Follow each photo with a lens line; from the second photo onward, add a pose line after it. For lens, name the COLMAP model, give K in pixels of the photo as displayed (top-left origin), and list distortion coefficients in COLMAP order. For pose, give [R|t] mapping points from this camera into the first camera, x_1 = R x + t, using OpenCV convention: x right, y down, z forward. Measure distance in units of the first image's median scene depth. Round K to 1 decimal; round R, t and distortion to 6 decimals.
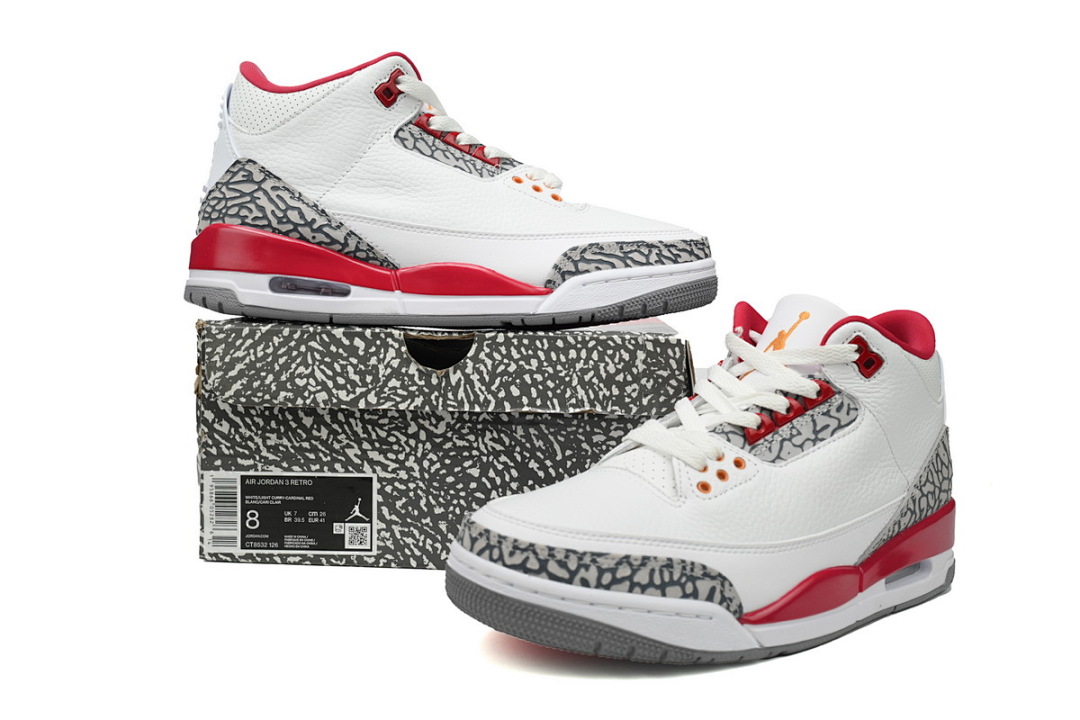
lens RADIAL K [[1048.0, 0, 540.0], [0, 1048.0, 360.0], [0, 0, 1]] dist [0.012675, -0.020228]
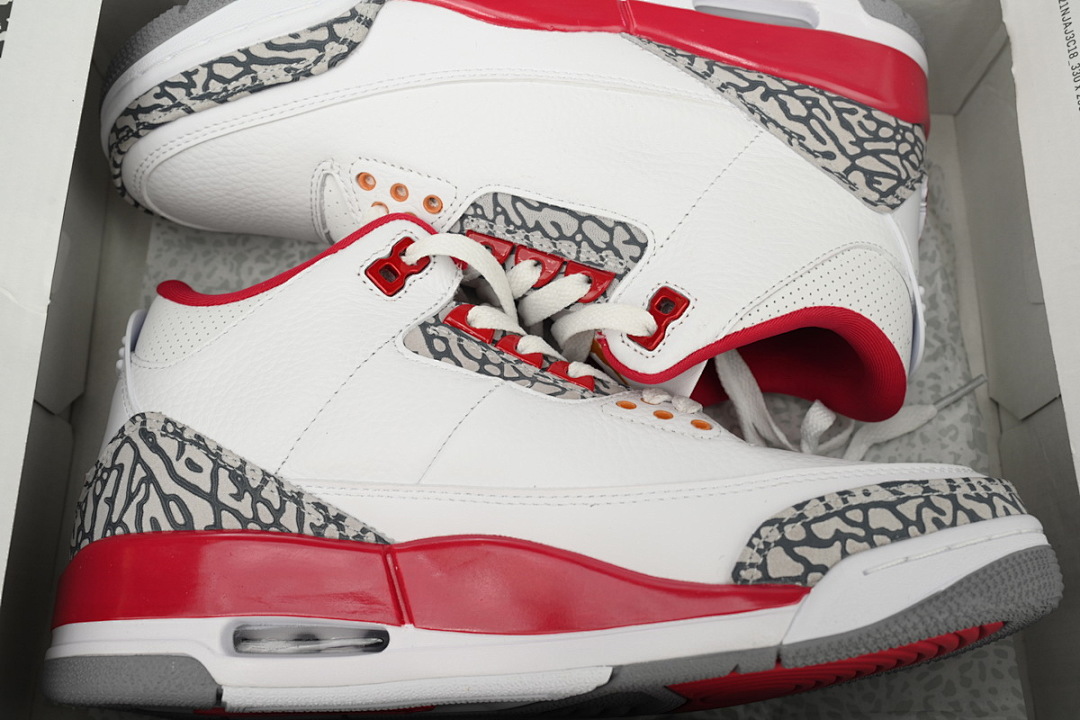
lens RADIAL K [[1048.0, 0, 540.0], [0, 1048.0, 360.0], [0, 0, 1]] dist [0.012675, -0.020228]
pose [[-0.990008, 0.015595, -0.140147, 0.003714], [-0.059585, -0.947044, 0.315528, -0.459754], [-0.127805, 0.320726, 0.938510, 0.480587]]
